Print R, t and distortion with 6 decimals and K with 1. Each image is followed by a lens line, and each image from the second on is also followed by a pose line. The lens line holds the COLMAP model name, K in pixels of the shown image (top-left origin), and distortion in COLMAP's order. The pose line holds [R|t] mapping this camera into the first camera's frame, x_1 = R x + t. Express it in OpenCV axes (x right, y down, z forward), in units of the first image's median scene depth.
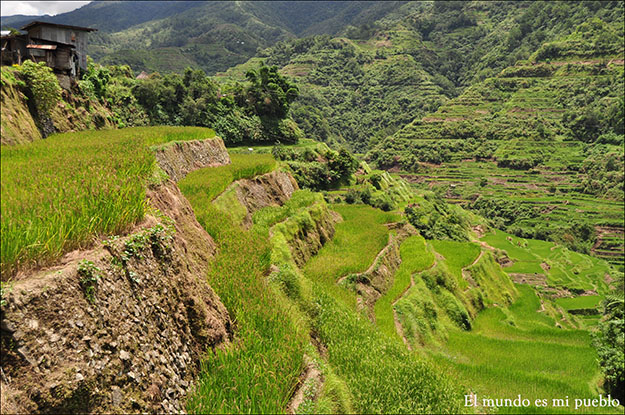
lens RADIAL K [[727.6, 0, 312.3], [0, 727.6, 209.2], [0, 0, 1]] dist [-0.058227, 0.000000]
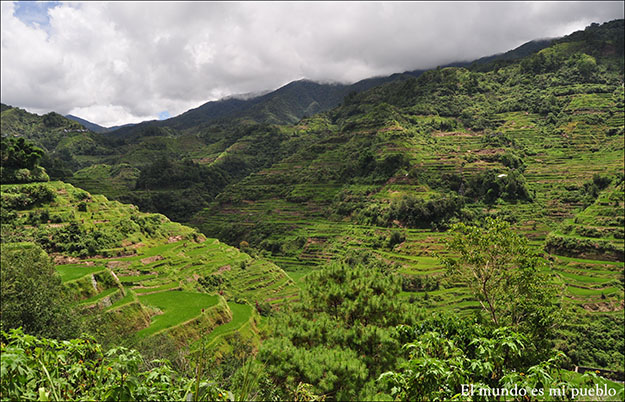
lens RADIAL K [[484.0, 0, 309.7], [0, 484.0, 200.9], [0, 0, 1]] dist [-0.084082, -0.000664]
pose [[0.995807, -0.020741, -0.089099, 0.404946], [0.013149, 0.996298, -0.084959, 0.026281], [0.090531, 0.083432, 0.992393, 0.009815]]
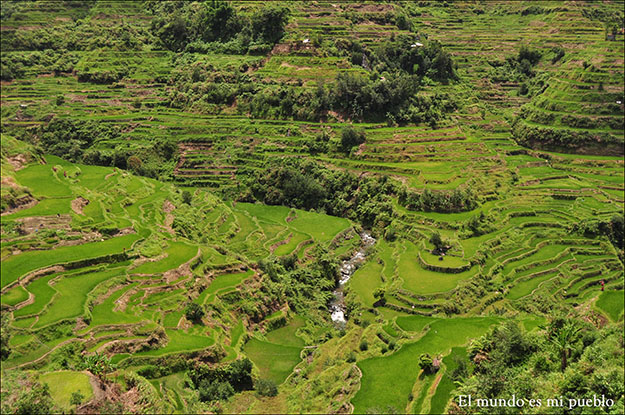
lens RADIAL K [[727.6, 0, 312.1], [0, 727.6, 202.0], [0, 0, 1]] dist [-0.058227, 0.000000]
pose [[0.886840, -0.101936, 0.450693, 0.100791], [0.054052, 0.991553, 0.117905, -0.001650], [-0.458905, -0.080202, 0.884858, 0.085843]]
